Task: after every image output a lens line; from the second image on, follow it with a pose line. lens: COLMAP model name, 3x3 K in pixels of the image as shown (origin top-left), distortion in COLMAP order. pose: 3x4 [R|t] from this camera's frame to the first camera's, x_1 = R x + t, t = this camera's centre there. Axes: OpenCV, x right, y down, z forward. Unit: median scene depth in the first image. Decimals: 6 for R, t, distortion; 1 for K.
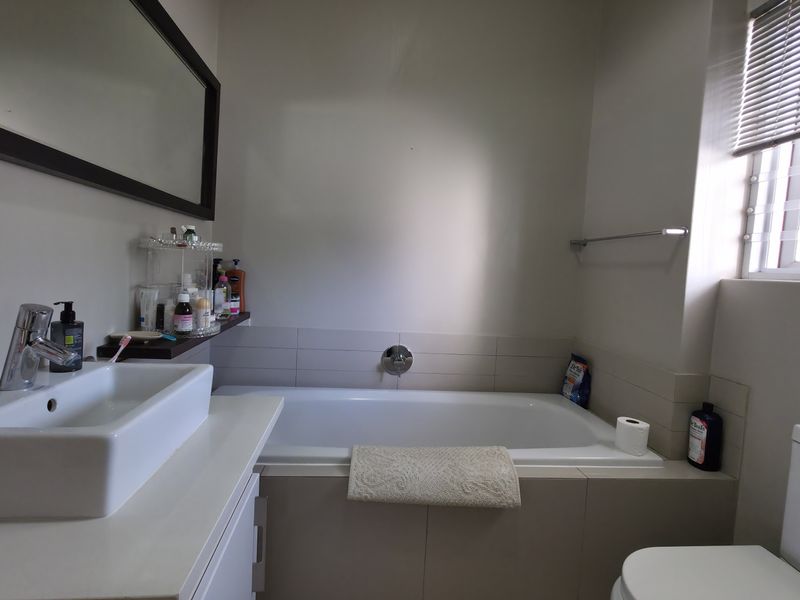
lens RADIAL K [[423.3, 0, 399.4], [0, 423.3, 293.3], [0, 0, 1]] dist [0.001241, -0.000513]
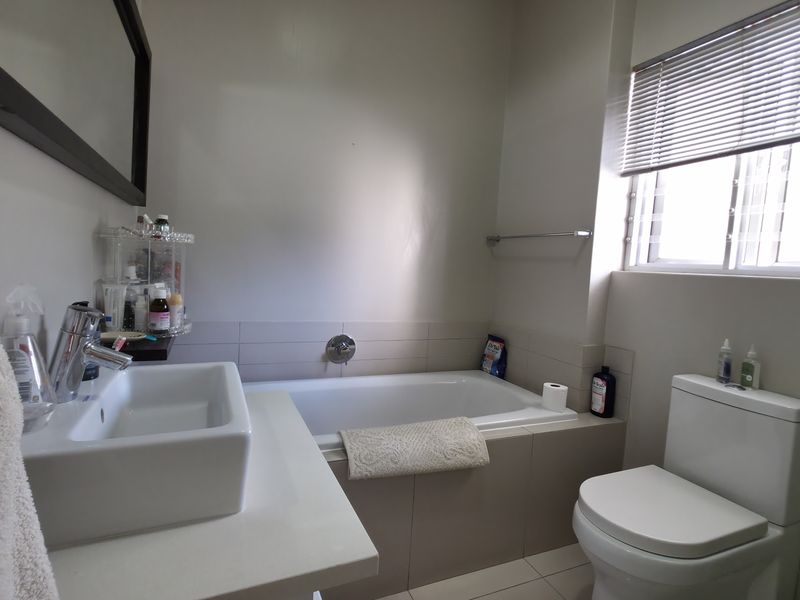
lens RADIAL K [[423.3, 0, 399.4], [0, 423.3, 293.3], [0, 0, 1]] dist [0.001241, -0.000513]
pose [[0.949976, -0.019212, 0.311732, -0.274229], [0.010244, 0.999486, 0.030382, -0.011863], [-0.312156, -0.025669, 0.949684, -0.033920]]
